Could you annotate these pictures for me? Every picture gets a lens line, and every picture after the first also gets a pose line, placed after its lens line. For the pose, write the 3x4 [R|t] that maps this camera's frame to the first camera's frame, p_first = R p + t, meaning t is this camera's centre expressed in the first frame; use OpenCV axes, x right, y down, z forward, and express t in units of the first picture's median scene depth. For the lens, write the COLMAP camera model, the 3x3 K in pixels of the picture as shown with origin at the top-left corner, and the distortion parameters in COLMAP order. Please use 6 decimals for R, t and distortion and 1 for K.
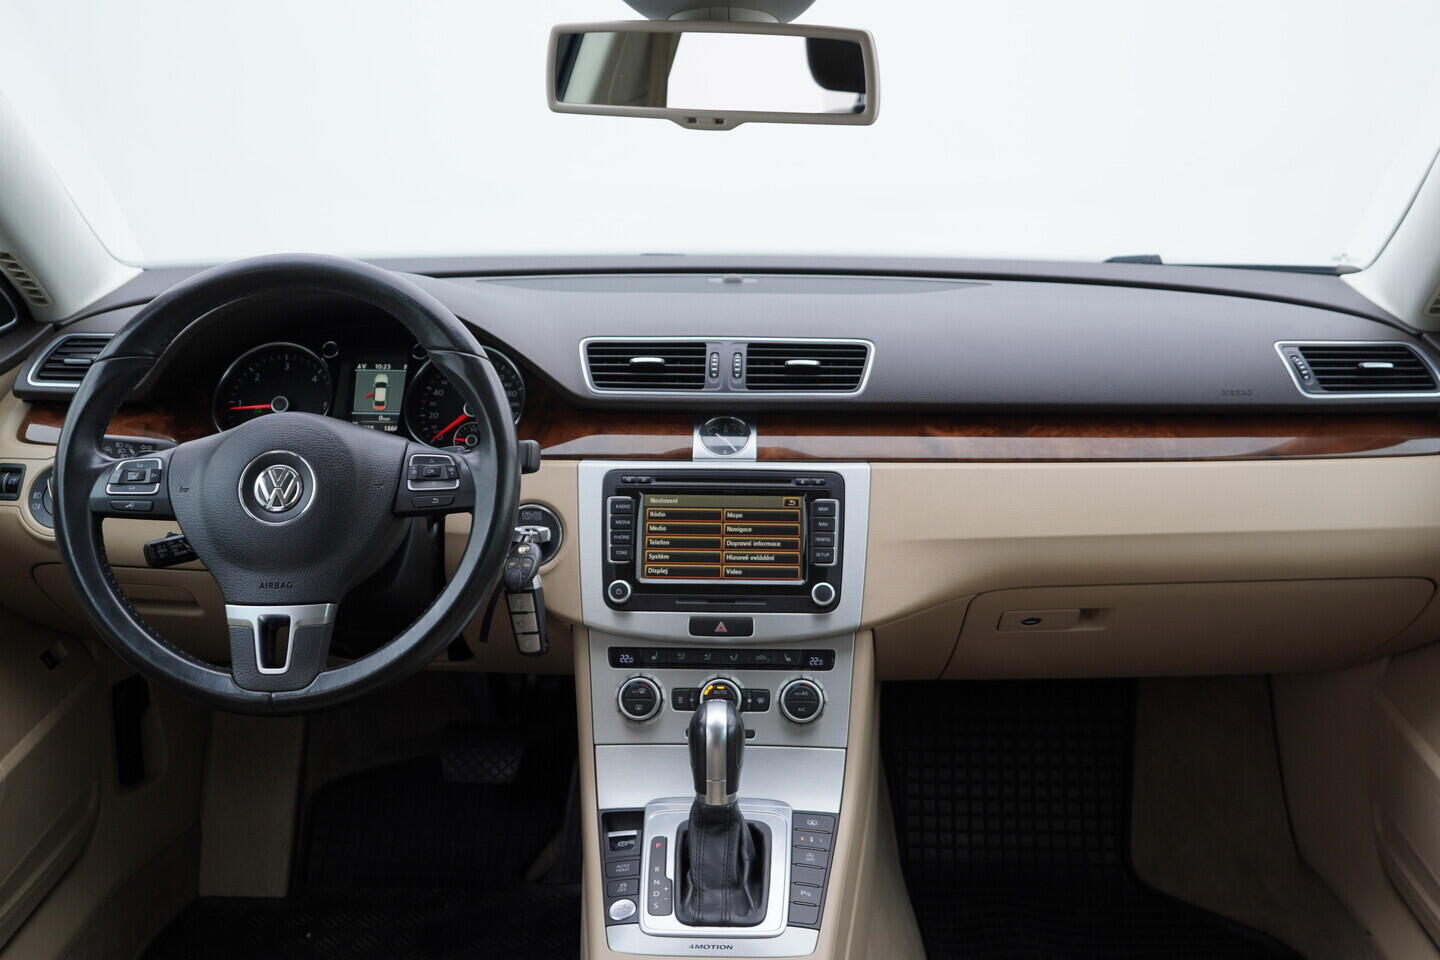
lens RADIAL K [[1485.1, 0, 719.1], [0, 1485.1, 470.9], [0, 0, 1]] dist [-0.000396, 0.000000]
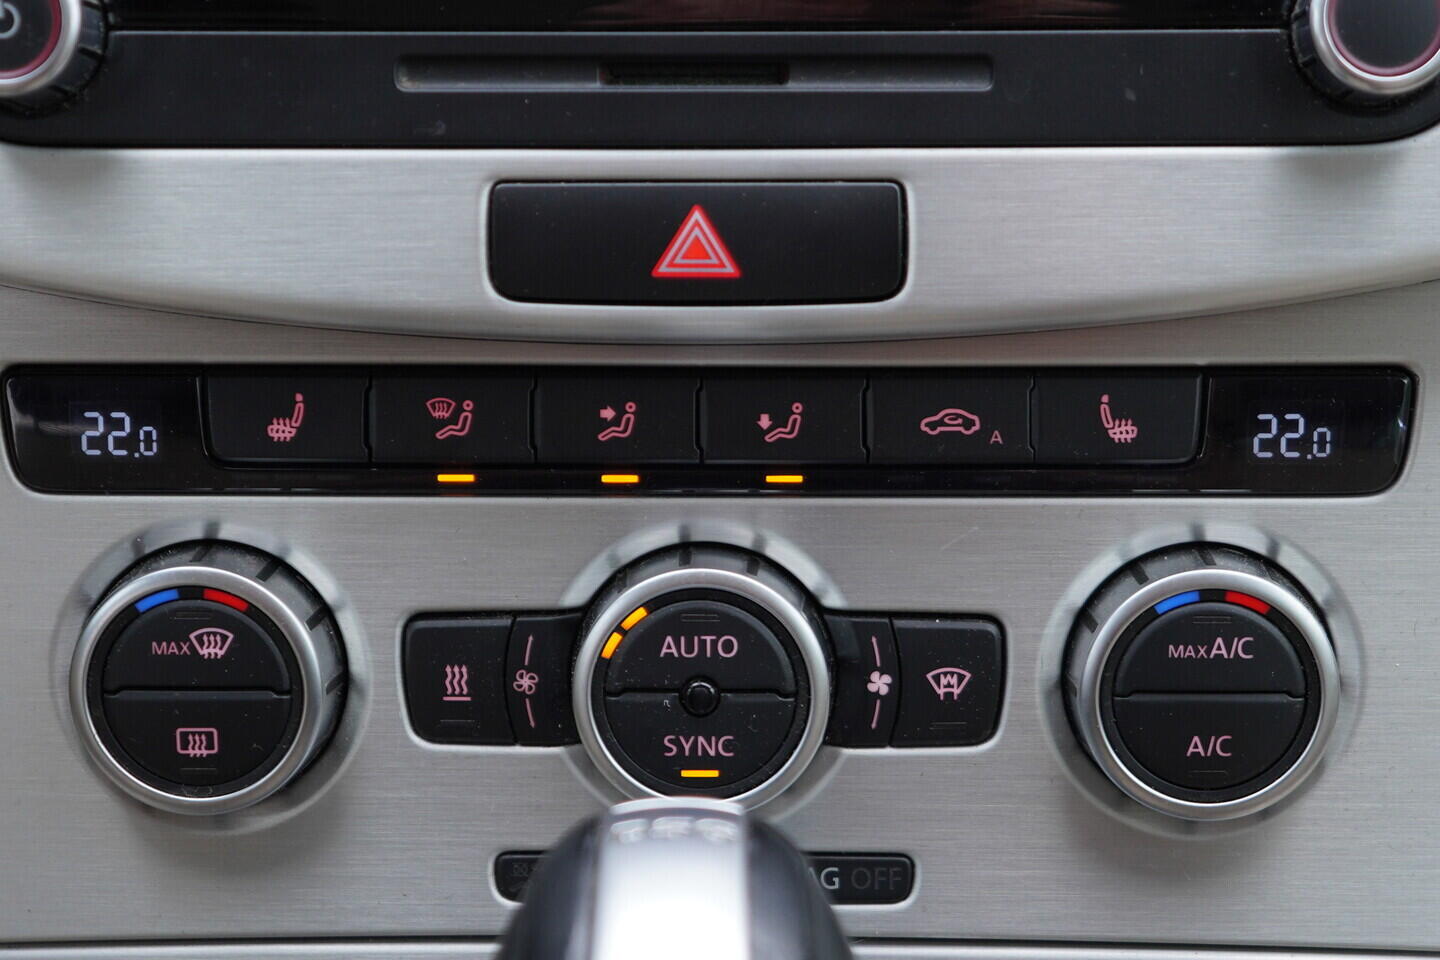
lens RADIAL K [[2428.6, 0, 710.2], [0, 2428.6, 480.5], [0, 0, 1]] dist [-0.001780, 0.000000]
pose [[0.999868, -0.016166, -0.001588, 0.002667], [0.015940, 0.957634, 0.287547, 0.056364], [-0.003128, -0.287535, 0.957765, 0.749975]]
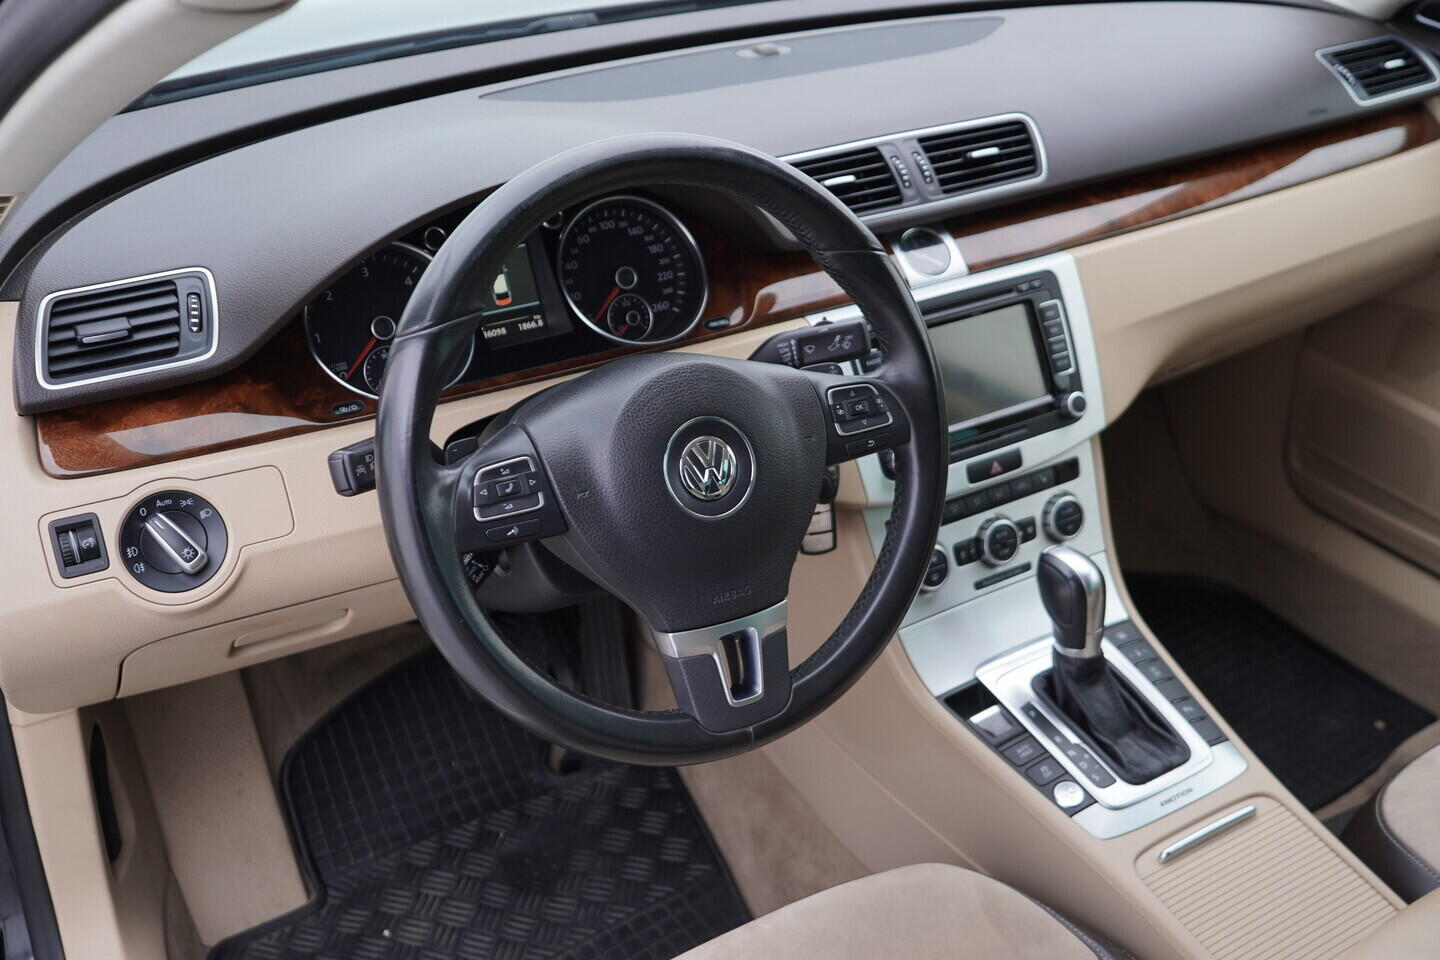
lens RADIAL K [[1485.1, 0, 719.8], [0, 1485.1, 480.6], [0, 0, 1]] dist [-0.000396, 0.000000]
pose [[0.835480, -0.275205, 0.475642, -0.569061], [0.147962, 0.946253, 0.287599, -0.171635], [-0.529226, -0.169906, 0.831295, 0.331930]]
